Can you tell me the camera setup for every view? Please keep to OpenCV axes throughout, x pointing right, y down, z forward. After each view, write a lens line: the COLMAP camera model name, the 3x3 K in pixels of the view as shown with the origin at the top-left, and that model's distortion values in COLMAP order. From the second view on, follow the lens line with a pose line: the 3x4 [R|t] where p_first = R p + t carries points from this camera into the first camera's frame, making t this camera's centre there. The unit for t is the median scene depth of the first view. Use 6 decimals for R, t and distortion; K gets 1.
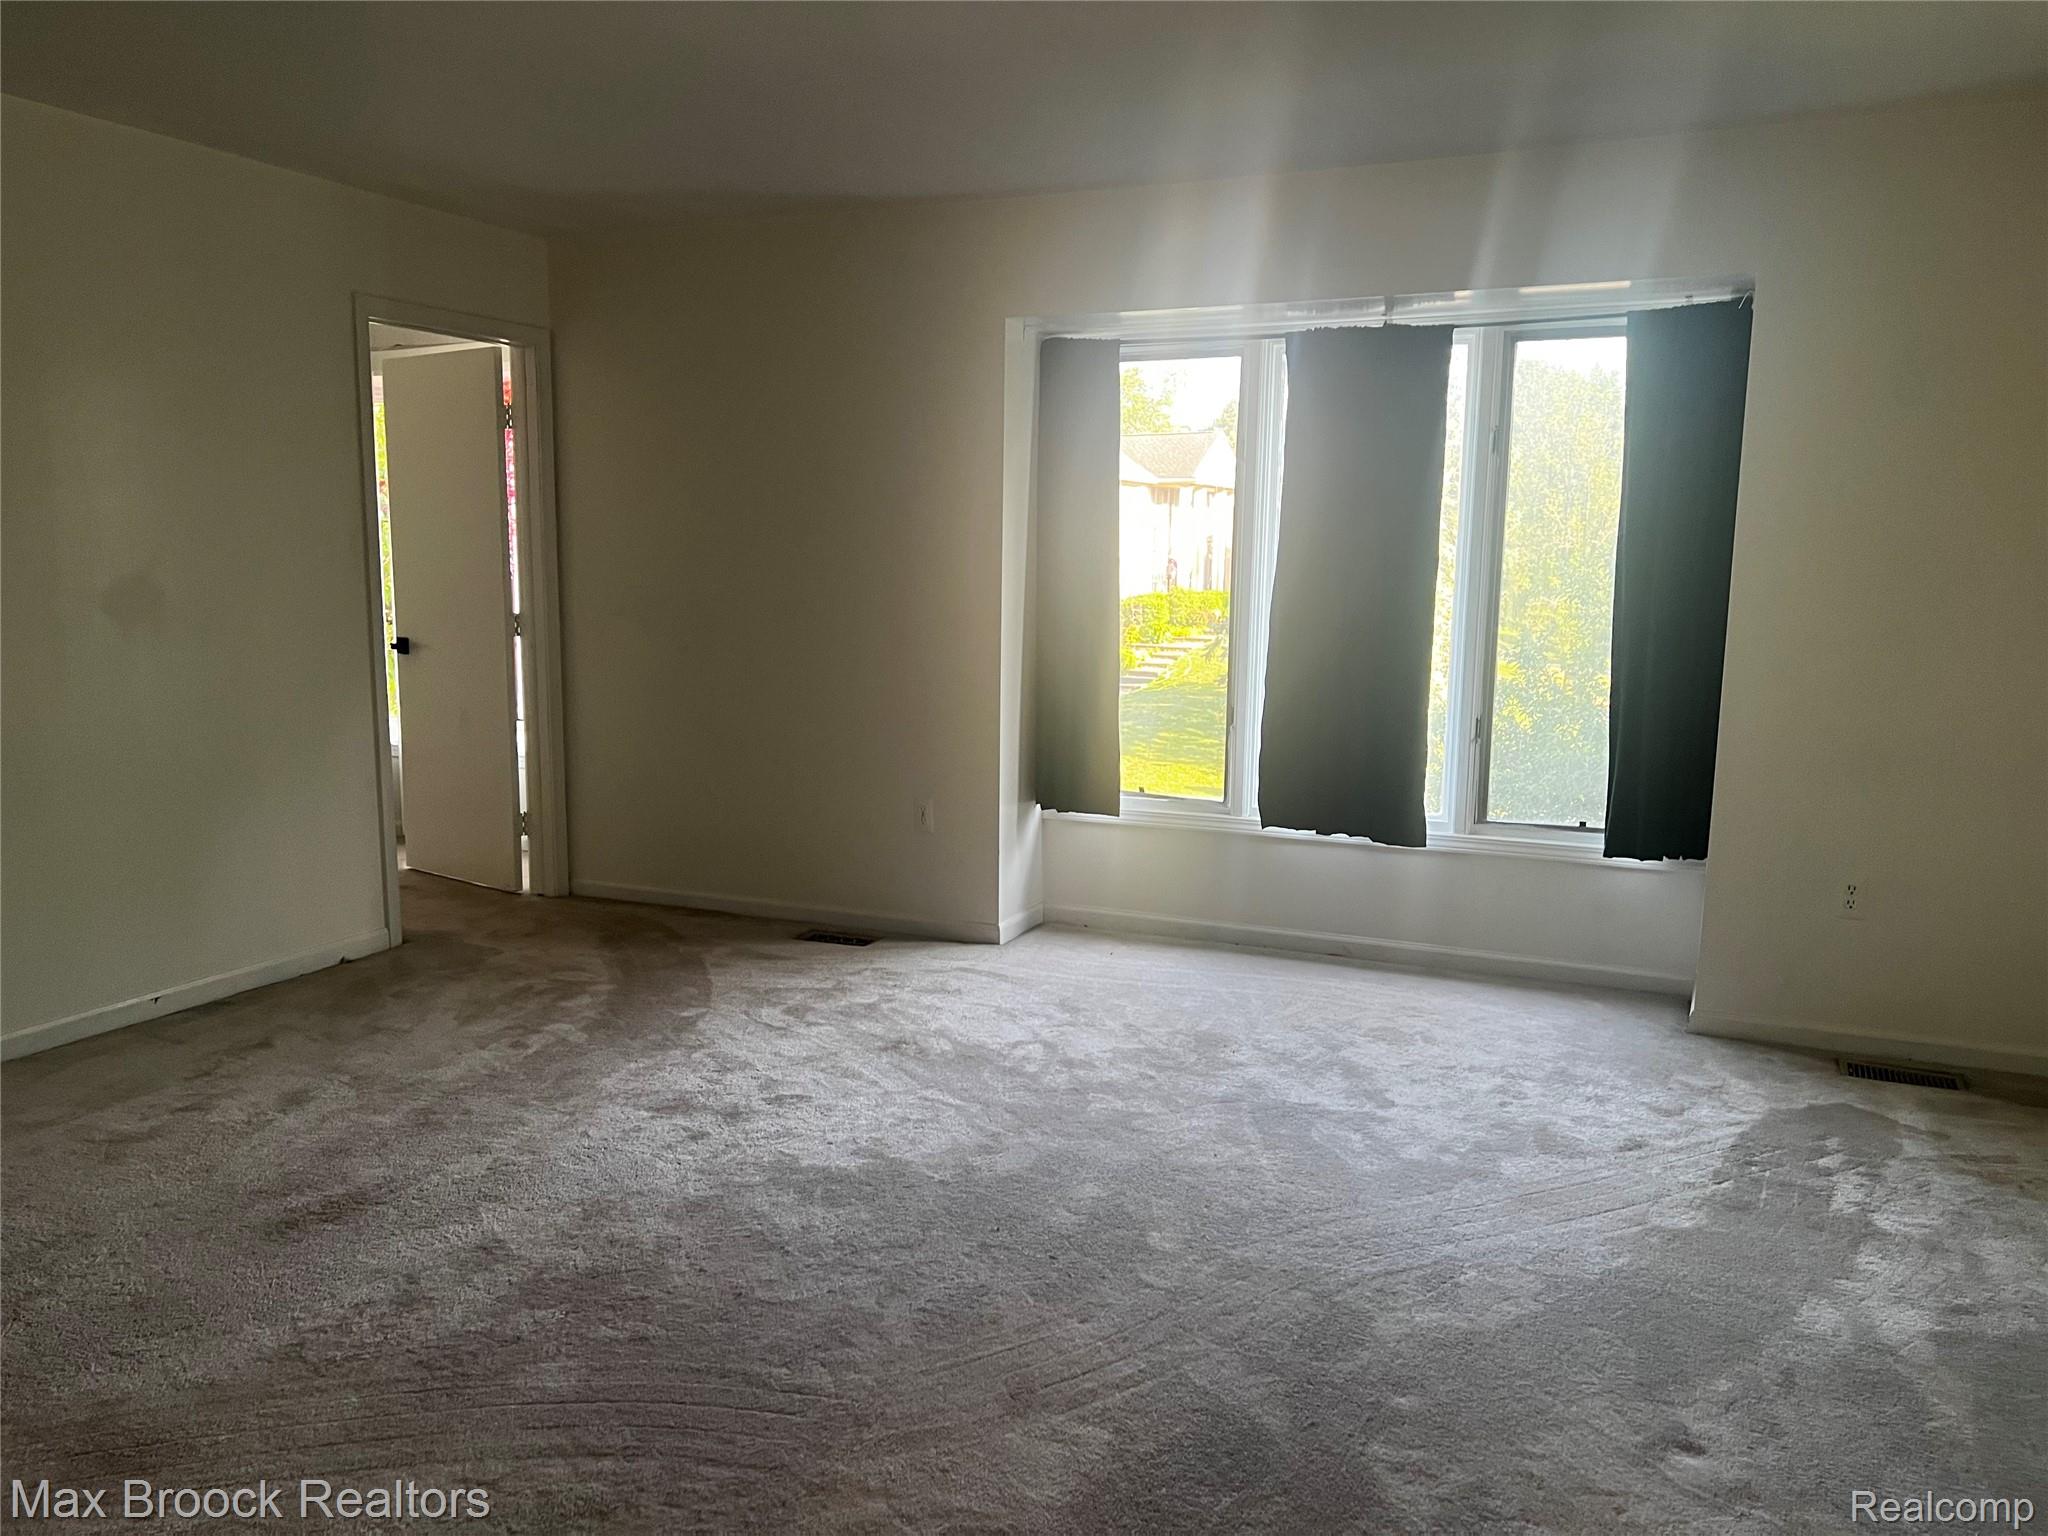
lens RADIAL K [[1530.1, 0, 1008.9], [0, 1530.1, 803.9], [0, 0, 1]] dist [0.048299, -0.063463]
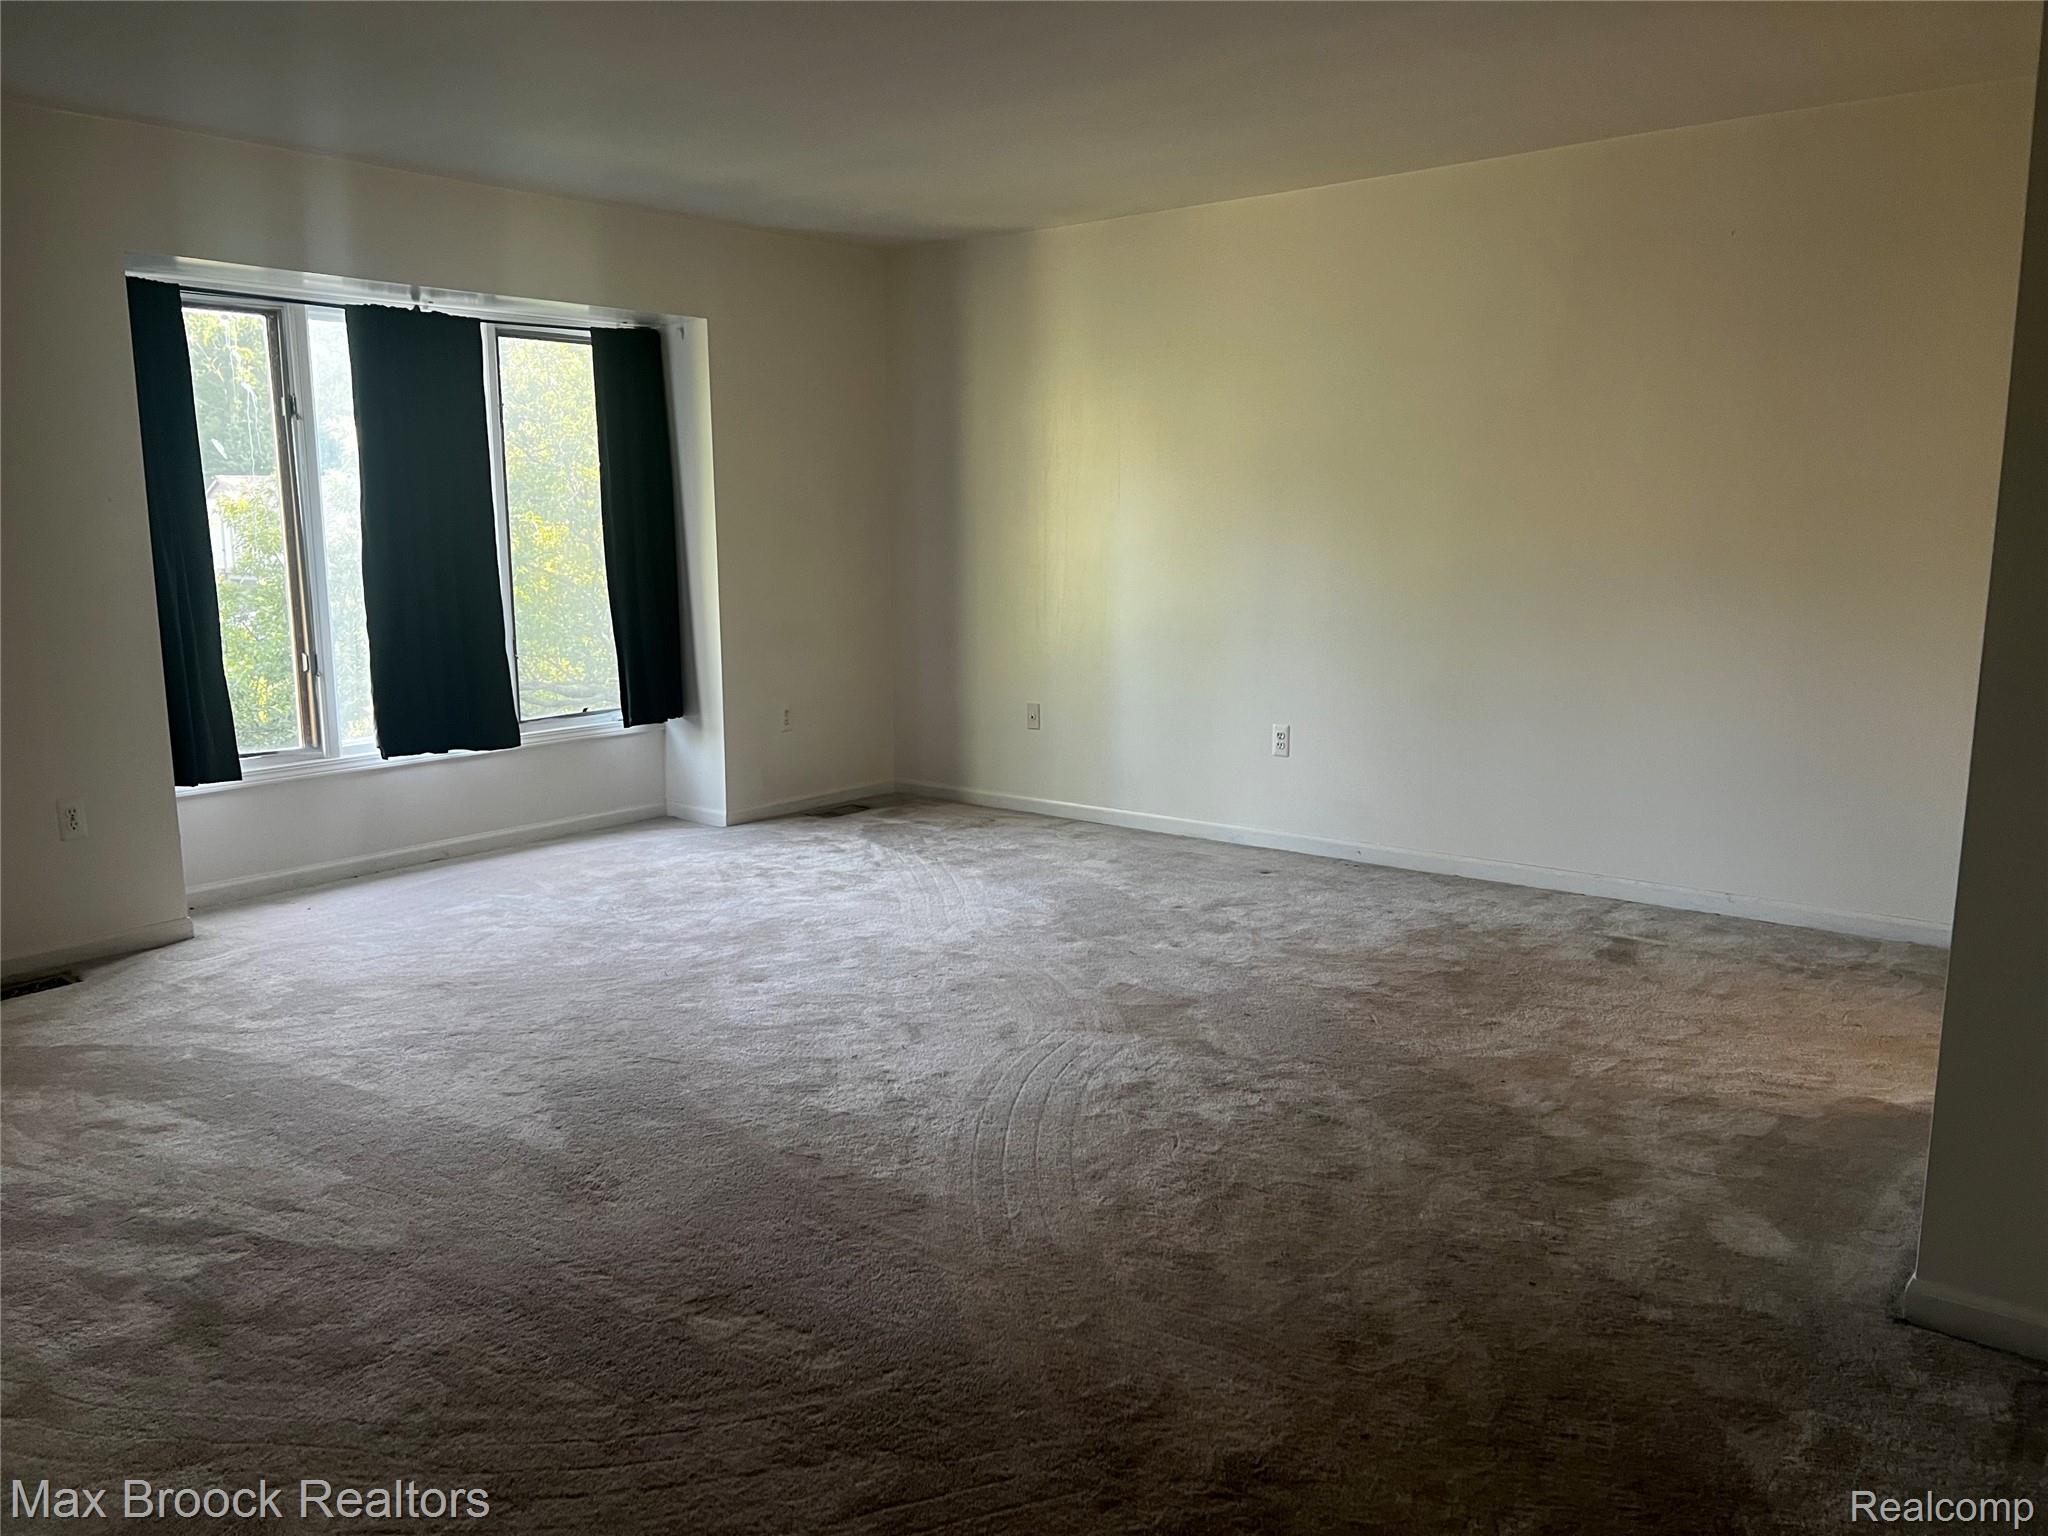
lens RADIAL K [[1530.1, 0, 1008.9], [0, 1530.1, 803.9], [0, 0, 1]] dist [0.048299, -0.063463]
pose [[0.253239, -0.190835, 0.948394, -0.830811], [0.169240, 0.973971, 0.150791, -0.047645], [-0.952485, 0.122320, 0.278944, 0.298620]]
